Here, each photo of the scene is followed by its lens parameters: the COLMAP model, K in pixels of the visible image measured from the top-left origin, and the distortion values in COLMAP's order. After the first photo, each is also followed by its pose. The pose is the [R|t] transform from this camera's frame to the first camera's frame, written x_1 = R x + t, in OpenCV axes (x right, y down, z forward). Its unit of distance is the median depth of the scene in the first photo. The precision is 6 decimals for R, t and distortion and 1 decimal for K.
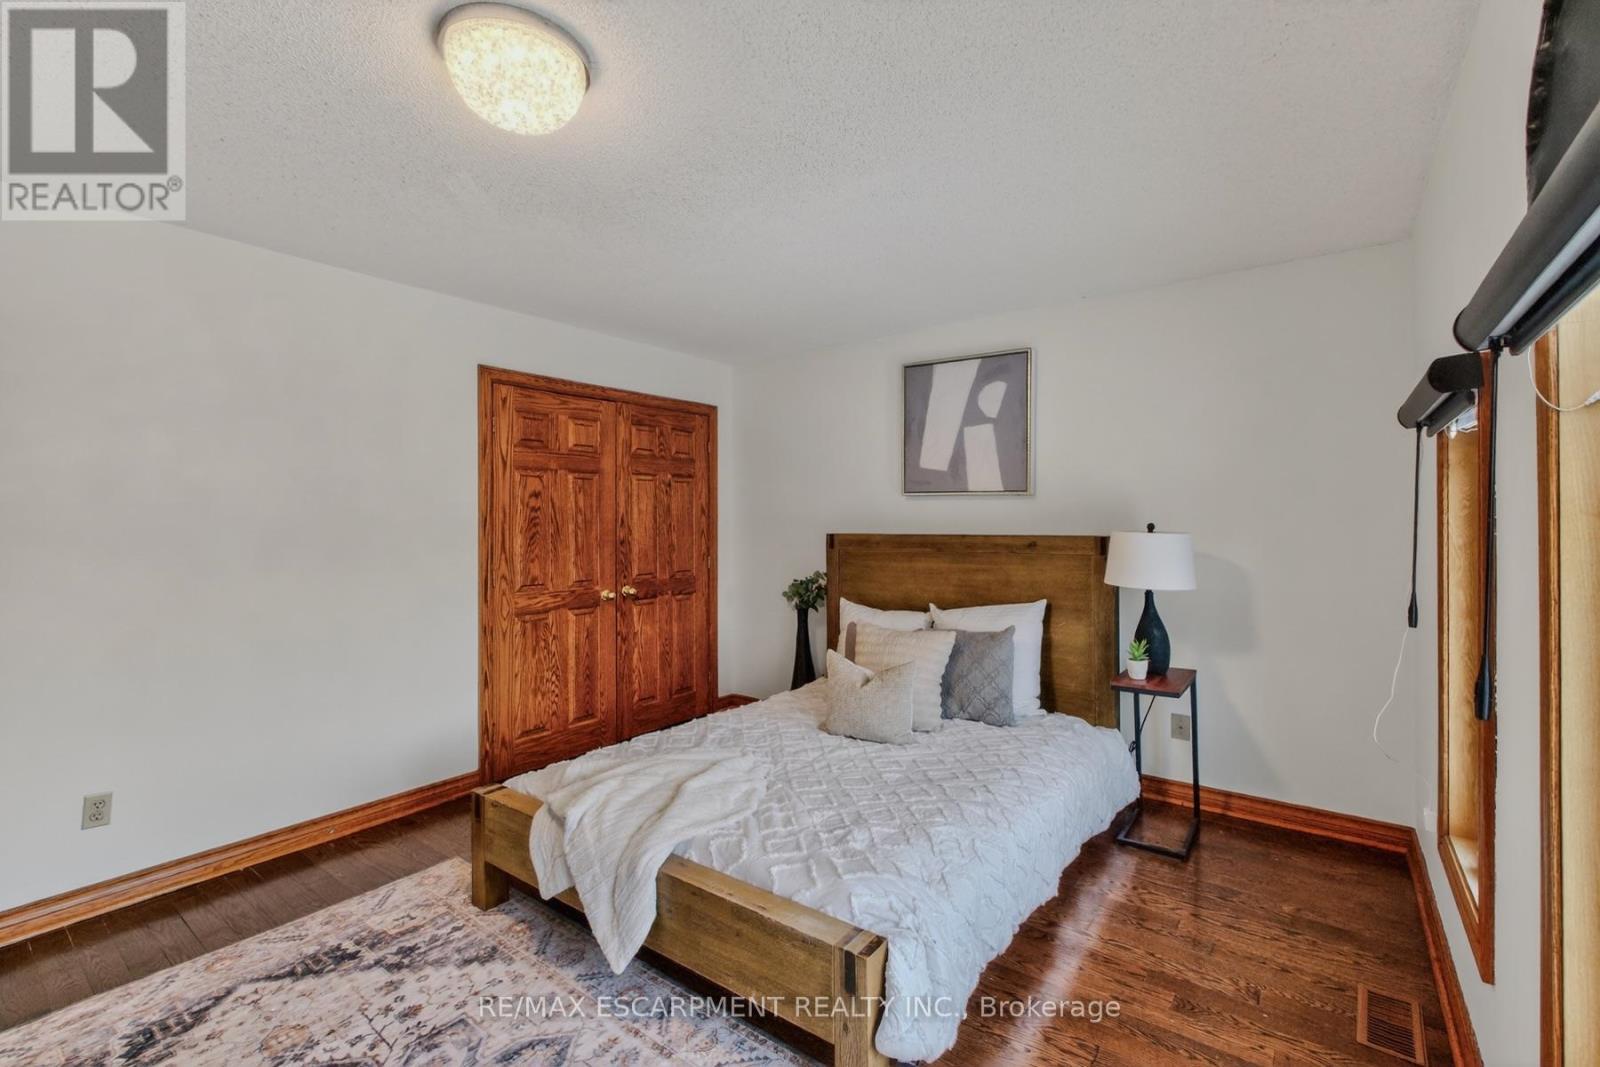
lens RADIAL K [[695.4, 0, 804.2], [0, 695.4, 522.5], [0, 0, 1]] dist [0.002731, 0.000026]
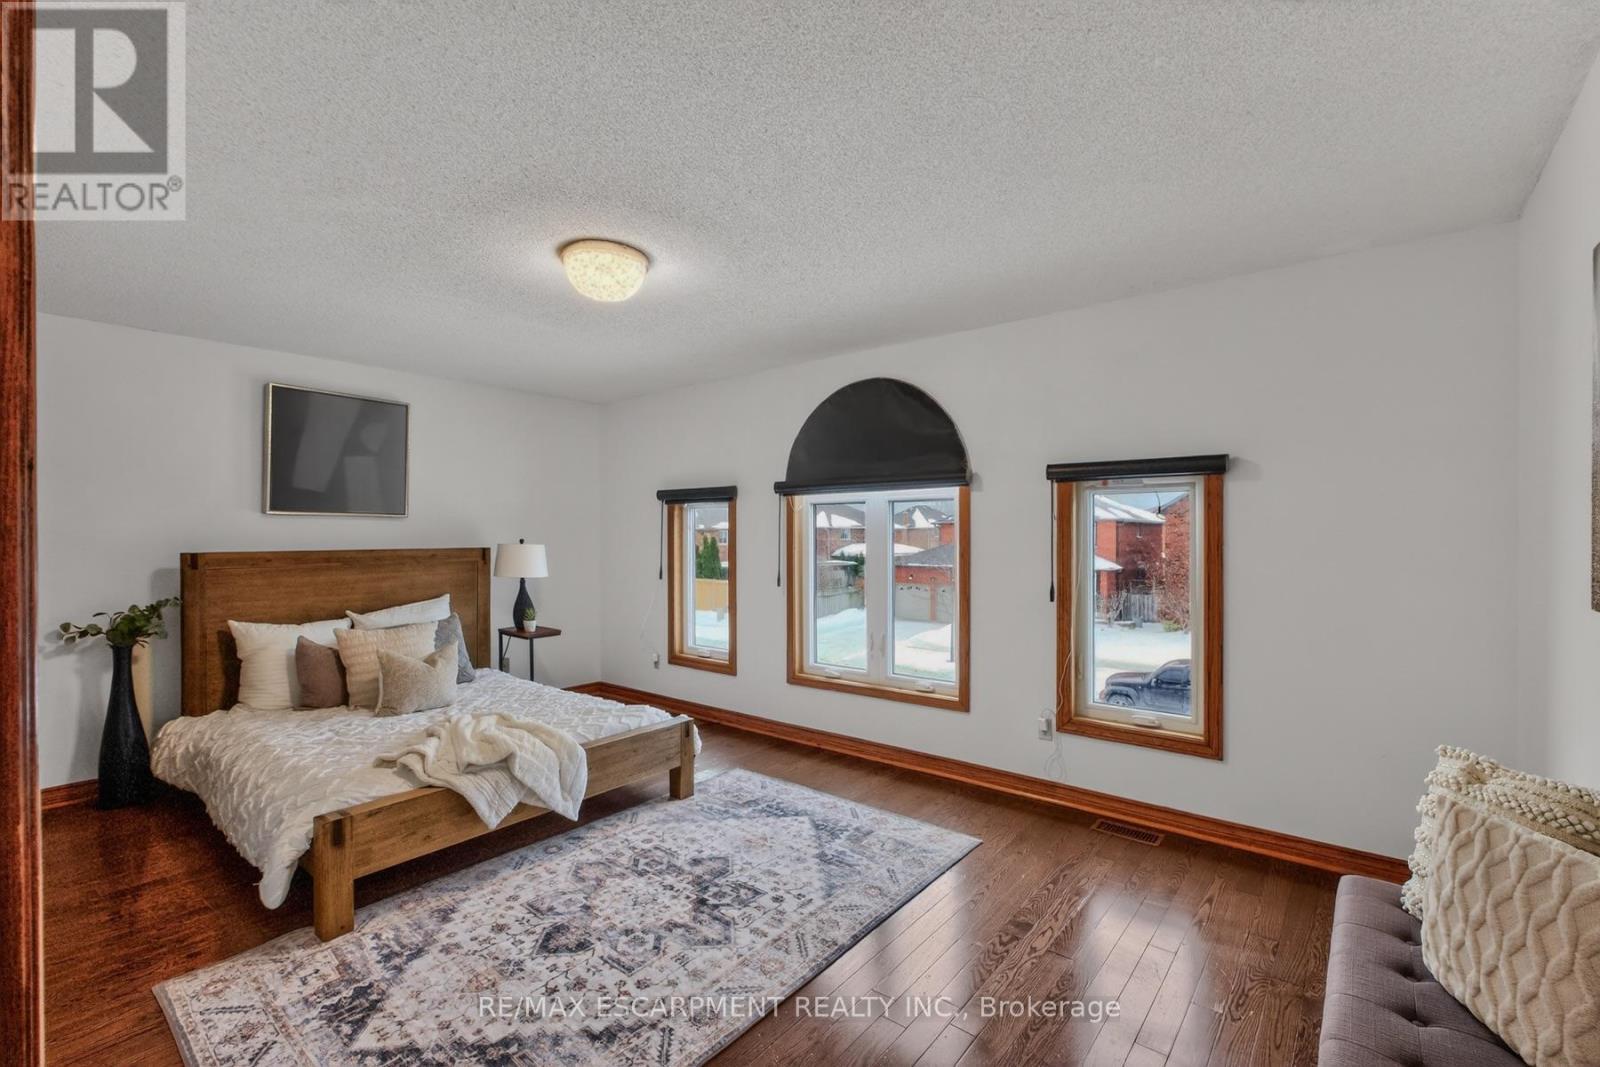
lens RADIAL K [[695.4, 0, 803.5], [0, 695.4, 536.1], [0, 0, 1]] dist [0.002731, 0.000026]
pose [[0.050491, -0.001692, 0.998723, -1.491719], [0.004427, 0.999989, 0.001470, -0.006344], [-0.998715, 0.004347, 0.050498, 0.316973]]
